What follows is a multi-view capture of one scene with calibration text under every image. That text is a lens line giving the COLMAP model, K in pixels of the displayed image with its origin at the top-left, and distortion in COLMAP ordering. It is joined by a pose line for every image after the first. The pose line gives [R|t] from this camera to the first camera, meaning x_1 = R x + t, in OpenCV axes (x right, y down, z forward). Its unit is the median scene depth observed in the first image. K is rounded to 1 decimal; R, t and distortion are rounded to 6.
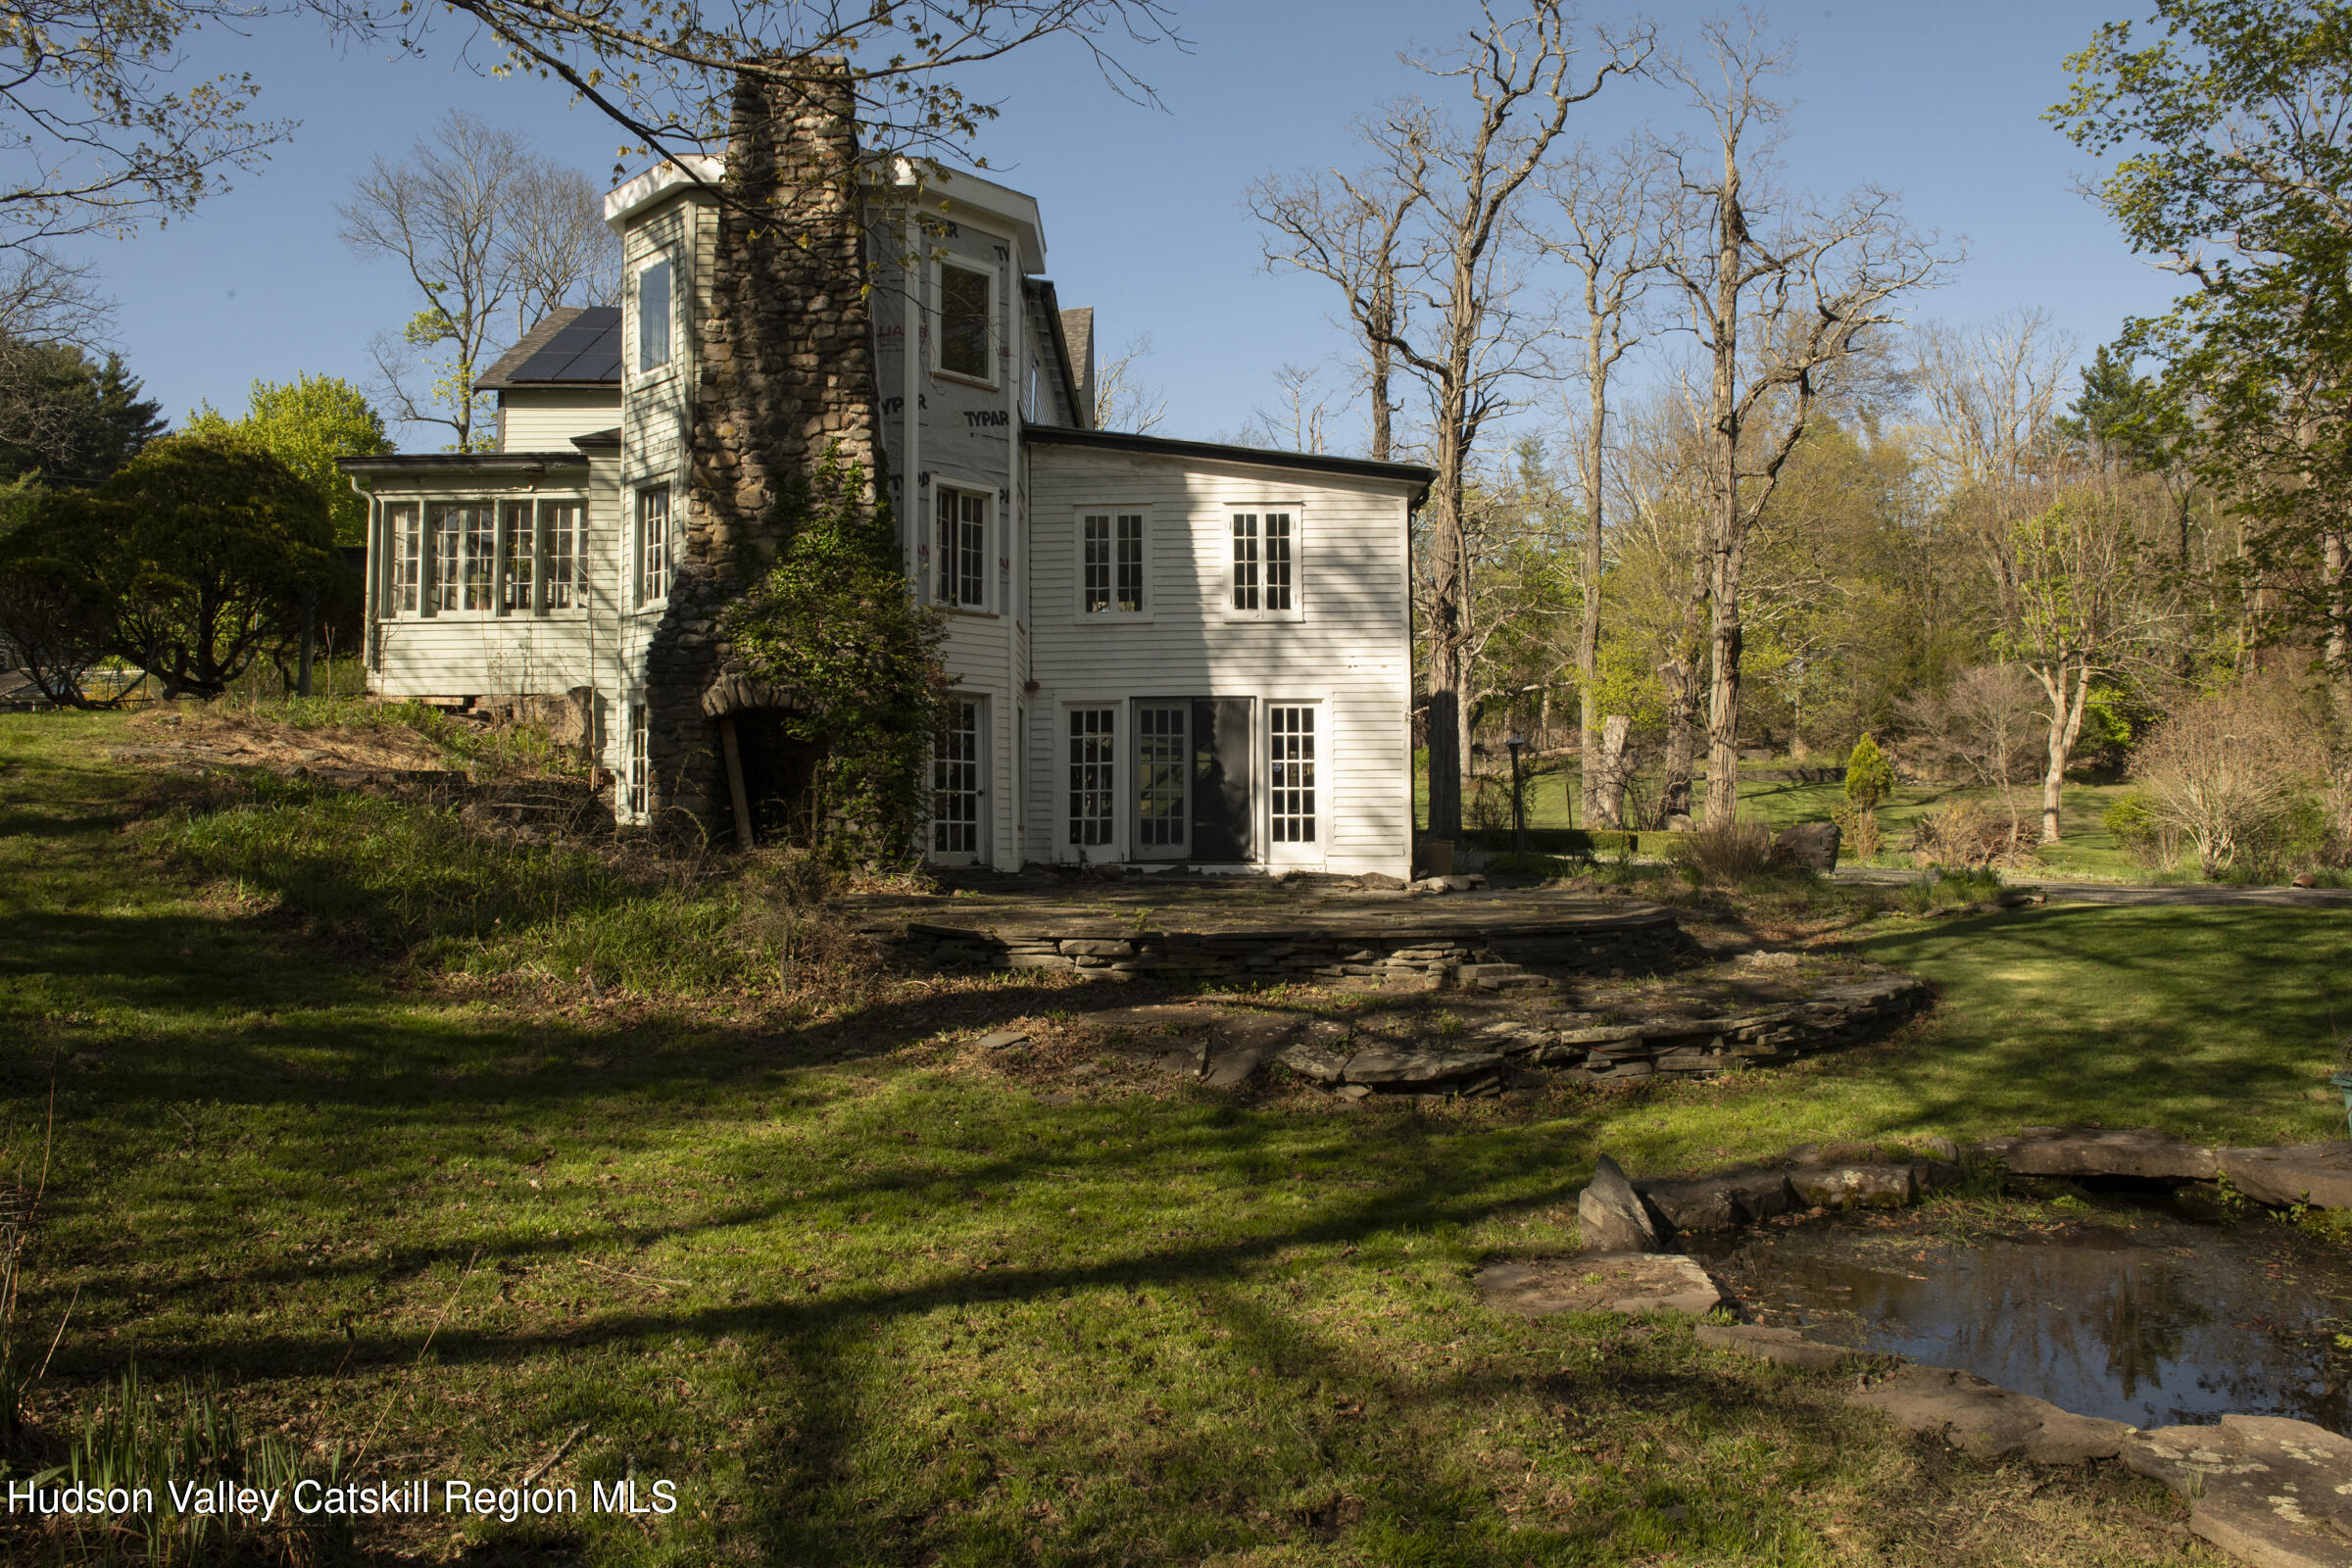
lens RADIAL K [[1665.8, 0, 1174.9], [0, 1665.8, 770.8], [0, 0, 1]] dist [-0.058764, -0.001413]
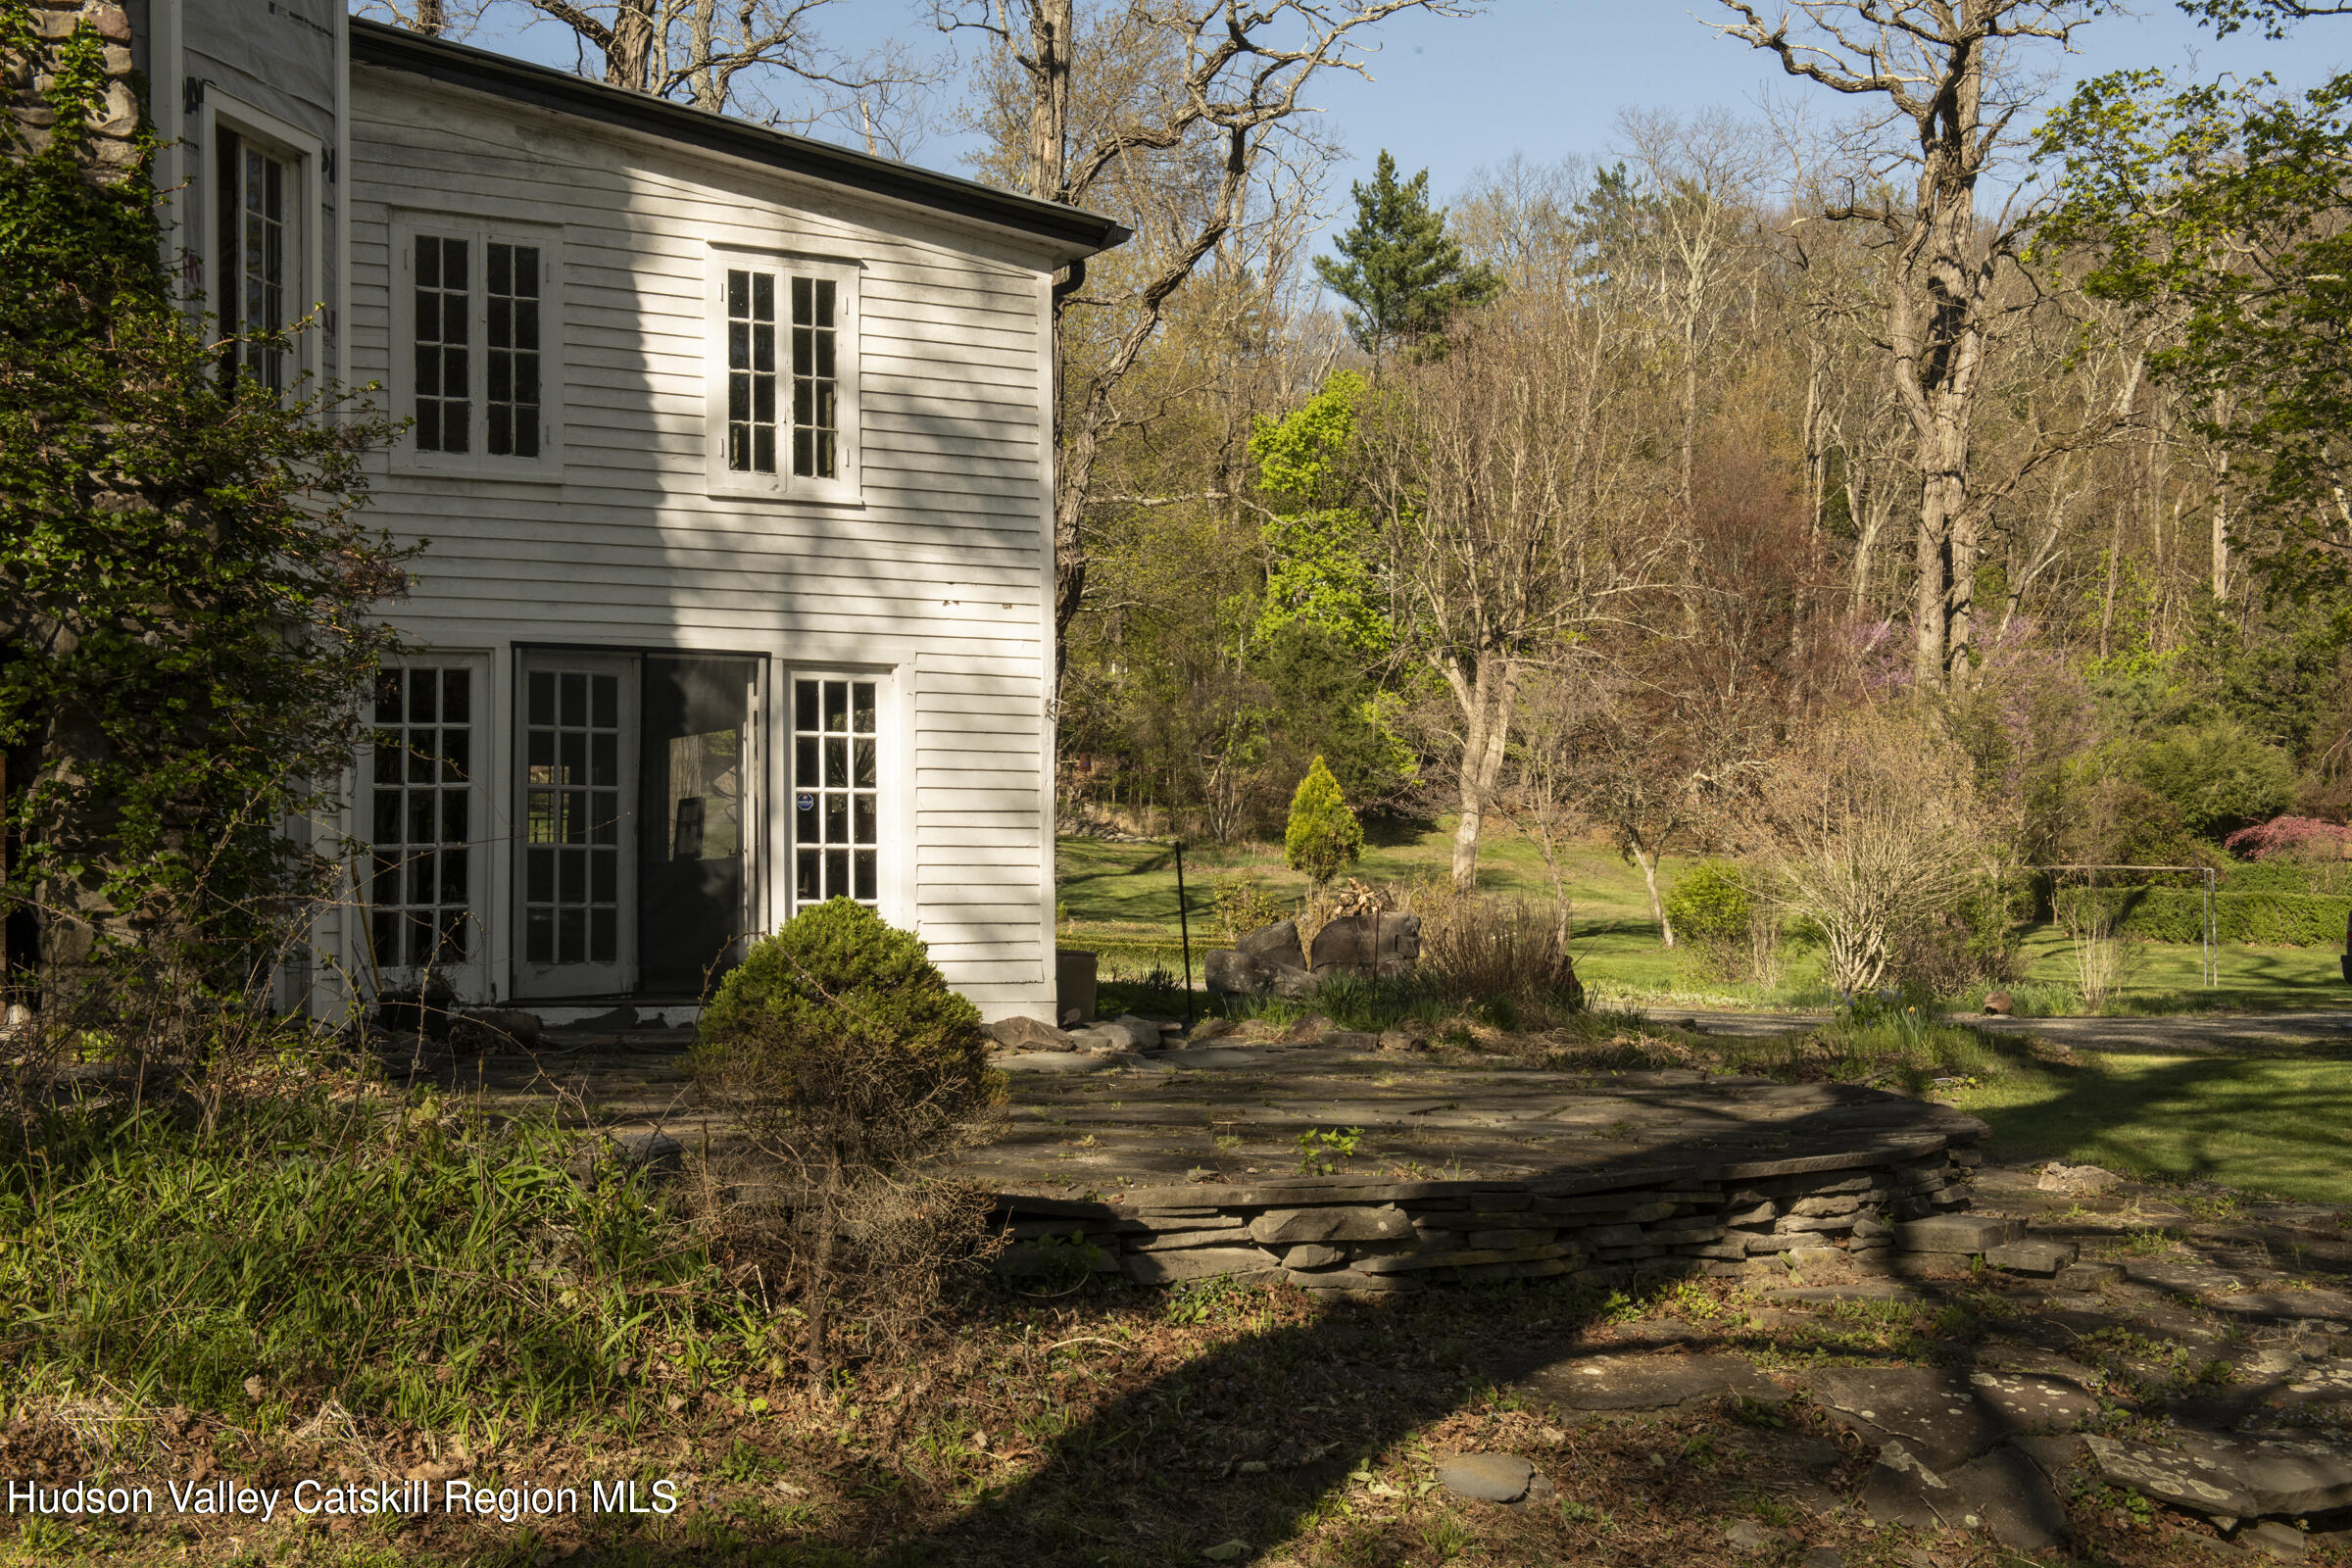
lens RADIAL K [[2925.1, 0, 1176.3], [0, 2925.1, 791.5], [0, 0, 1]] dist [0.086073, 0.000000]
pose [[0.865595, 0.022862, 0.500222, -0.271469], [-0.020882, 0.999736, -0.009556, 0.000595], [-0.500308, -0.002174, 0.865845, 0.206871]]
